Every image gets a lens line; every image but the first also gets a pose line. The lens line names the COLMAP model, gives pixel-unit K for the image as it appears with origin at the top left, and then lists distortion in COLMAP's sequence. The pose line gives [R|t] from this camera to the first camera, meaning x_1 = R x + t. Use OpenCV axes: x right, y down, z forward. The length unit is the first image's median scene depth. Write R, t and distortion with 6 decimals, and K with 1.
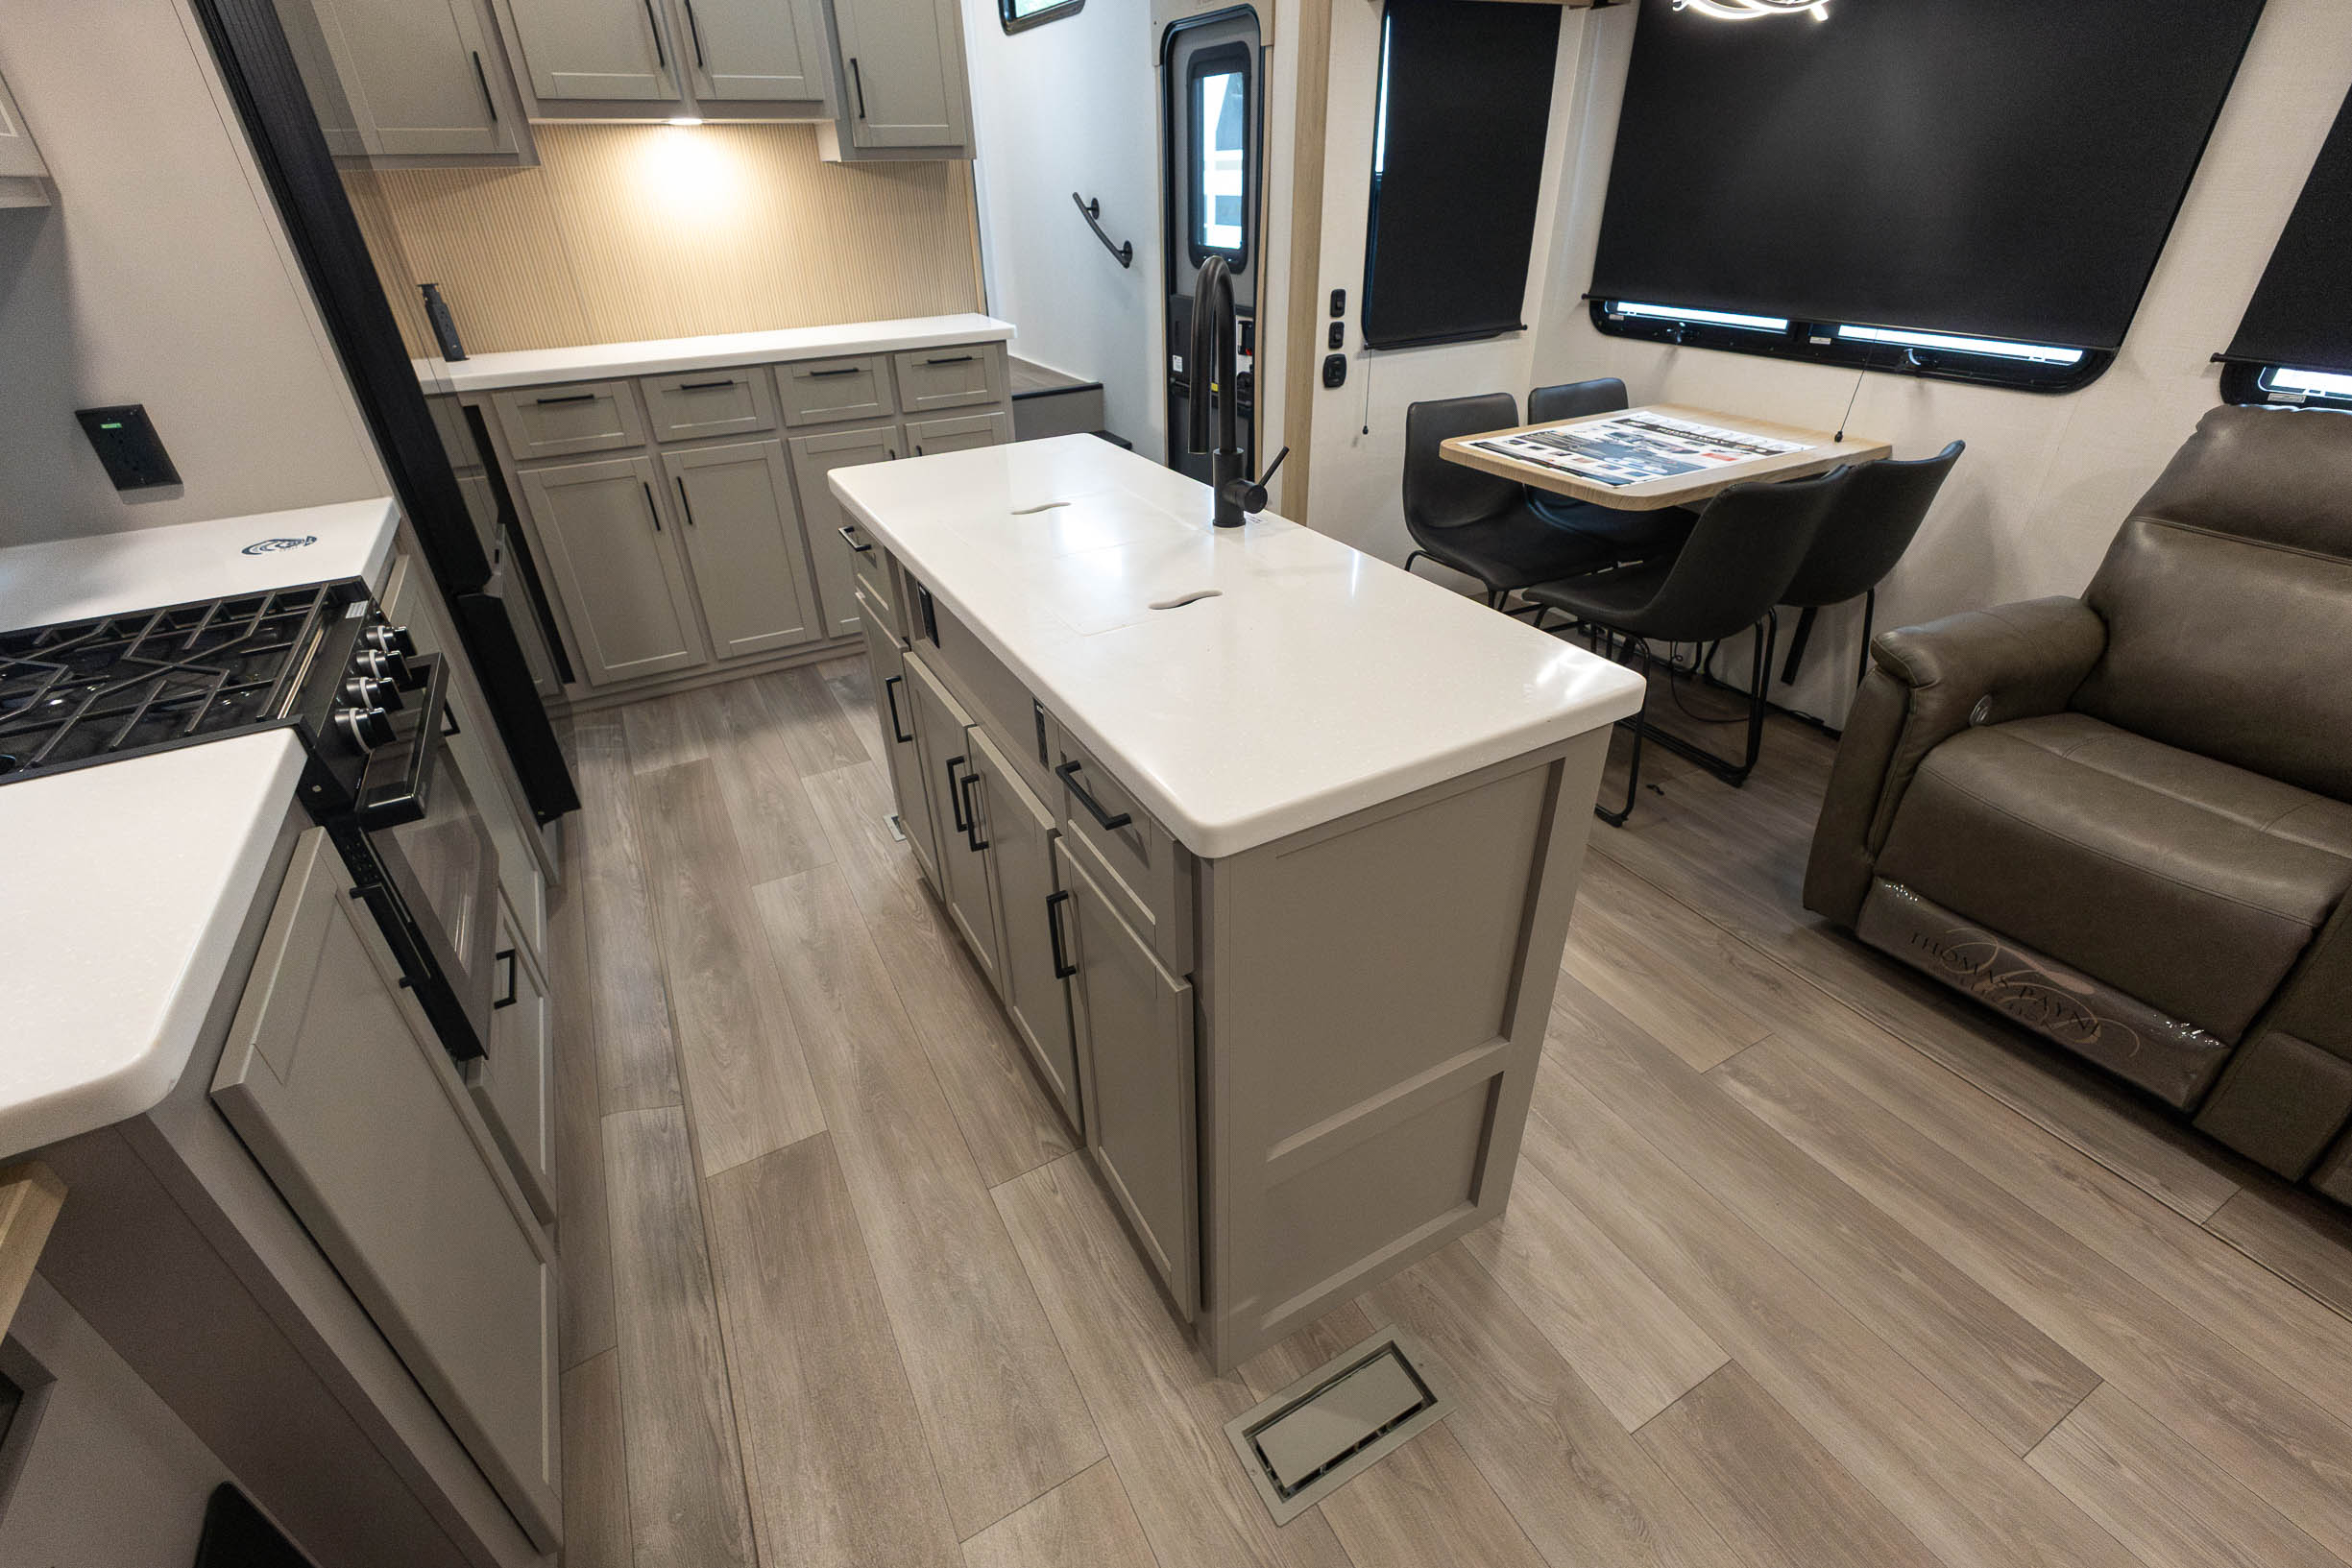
lens RADIAL K [[1024.1, 0, 1175.8], [0, 1024.1, 776.8], [0, 0, 1]] dist [0.011549, -0.000450]
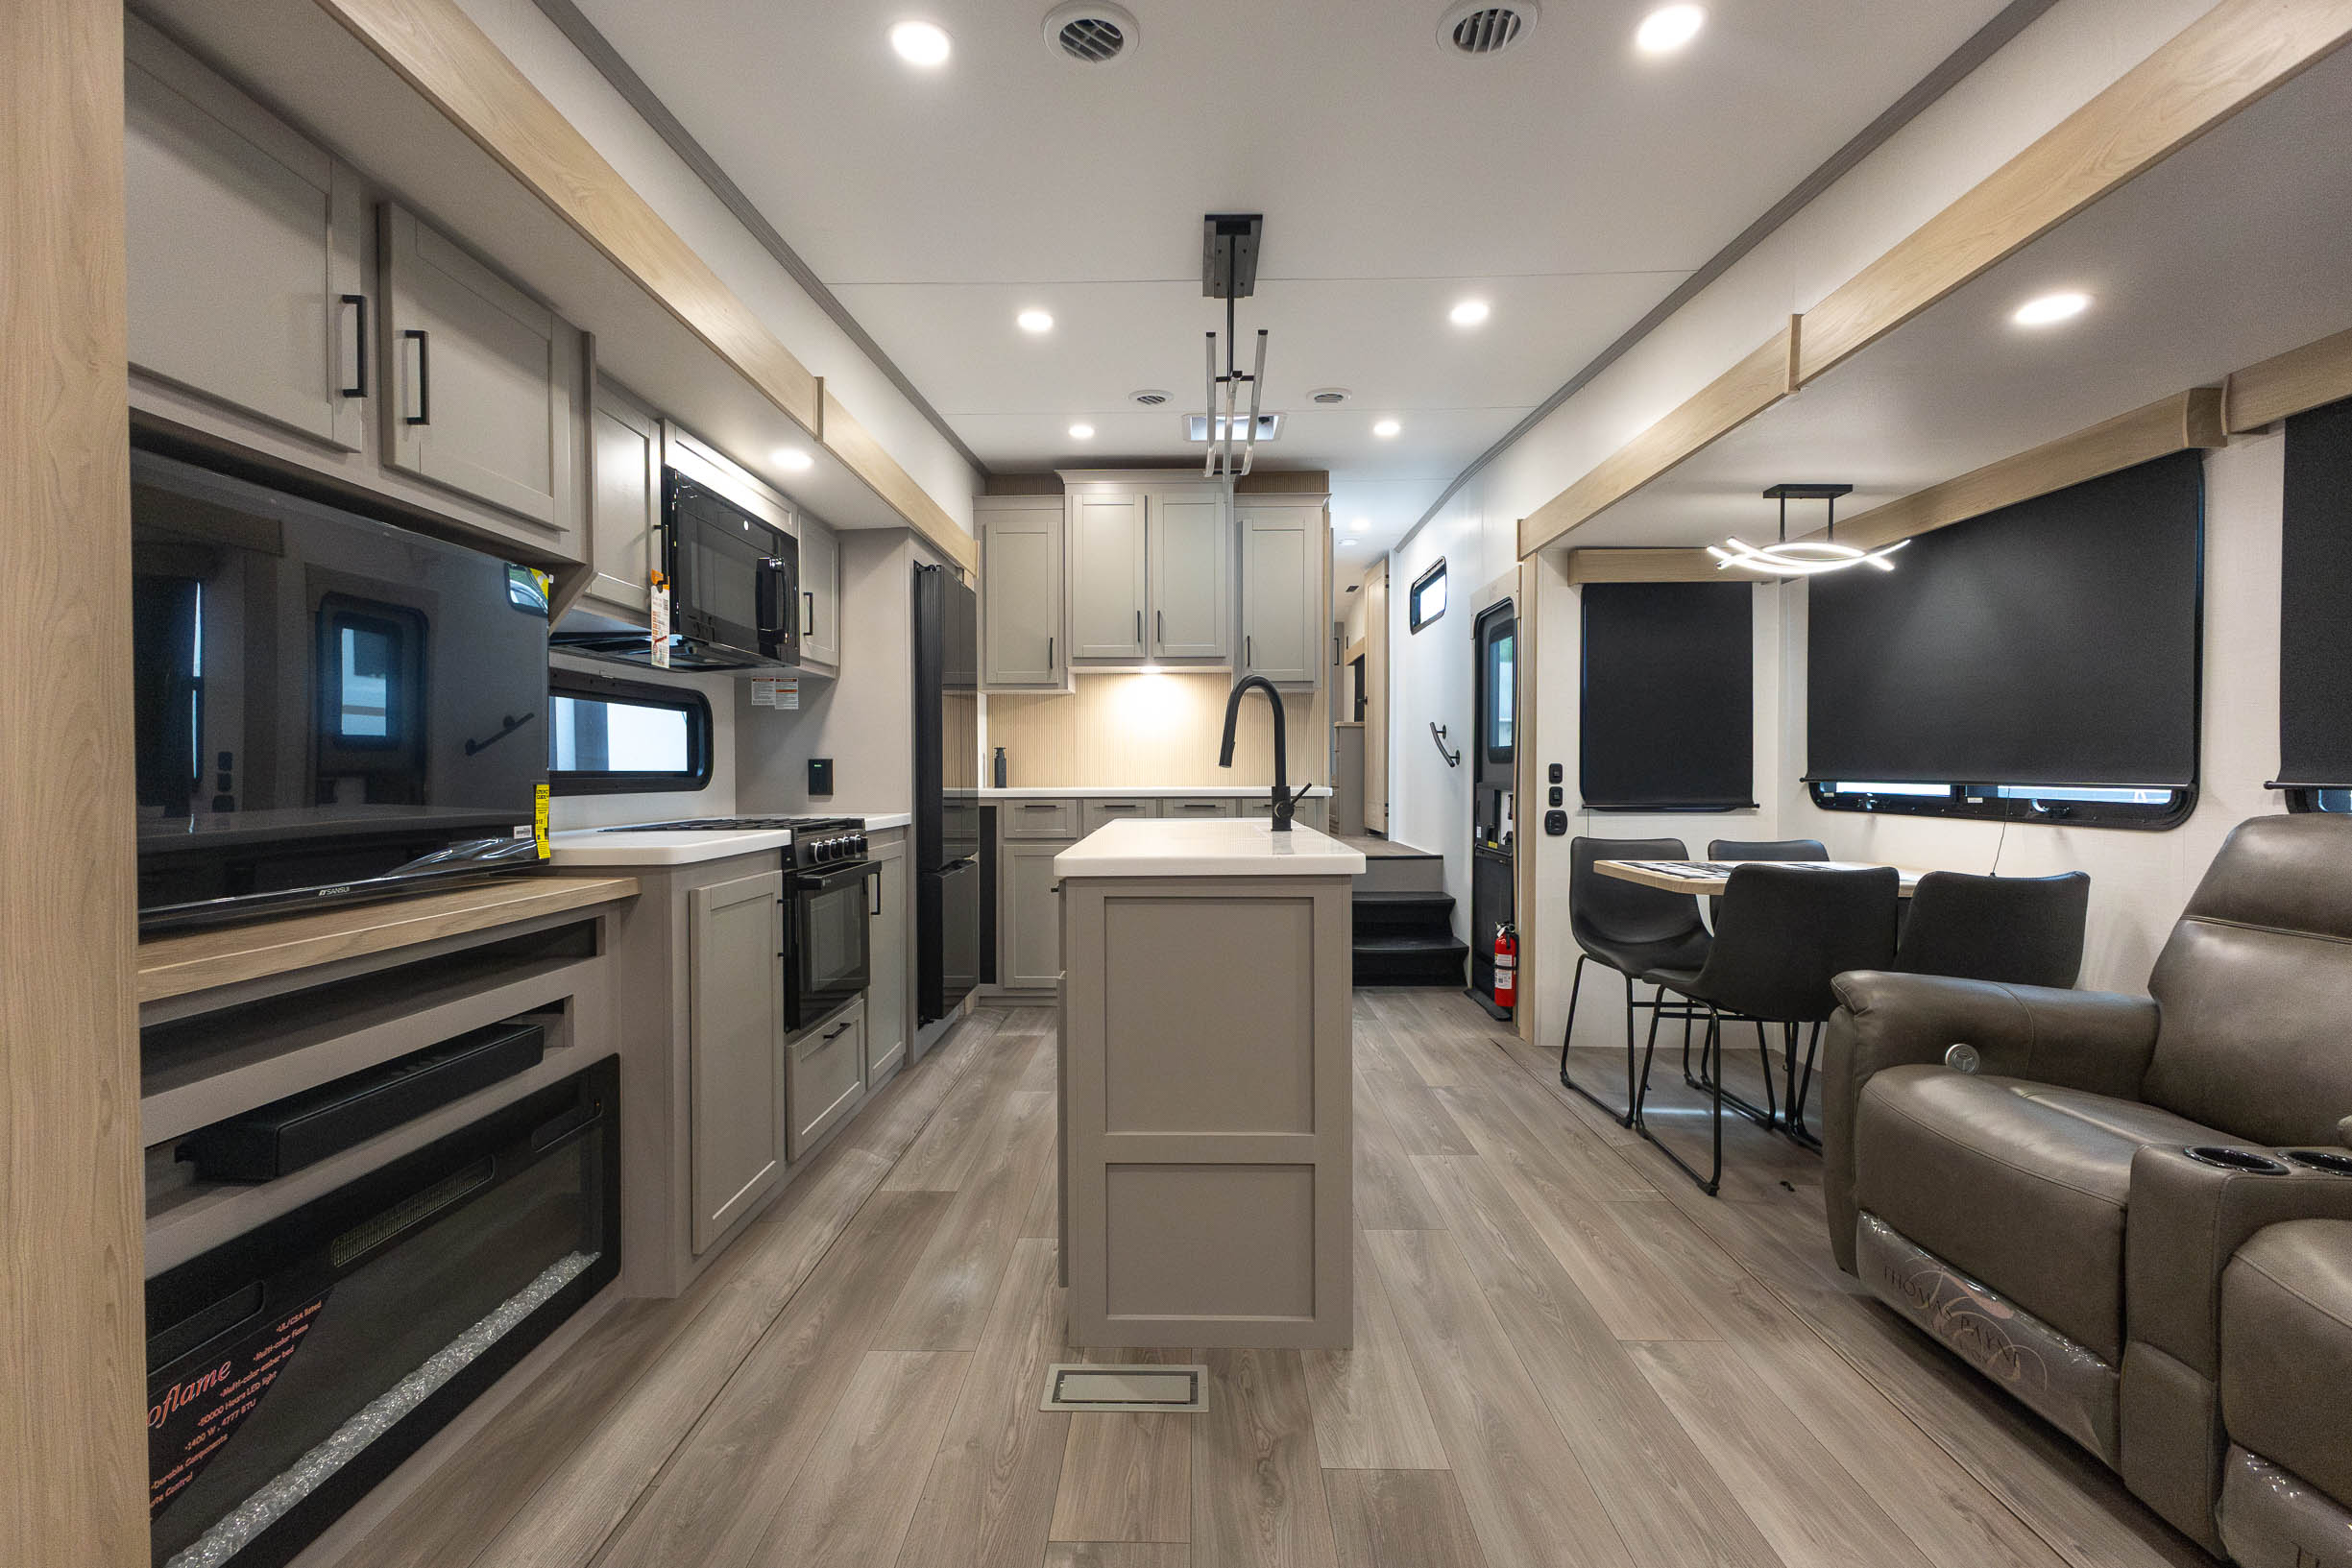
lens RADIAL K [[1017.9, 0, 1182.0], [0, 1017.9, 789.4], [0, 0, 1]] dist [0.005892, -0.000106]
pose [[0.870296, 0.029405, -0.491650, 0.523935], [-0.266905, 0.867095, -0.420604, 0.302798], [0.413939, 0.497274, 0.762478, -0.218792]]
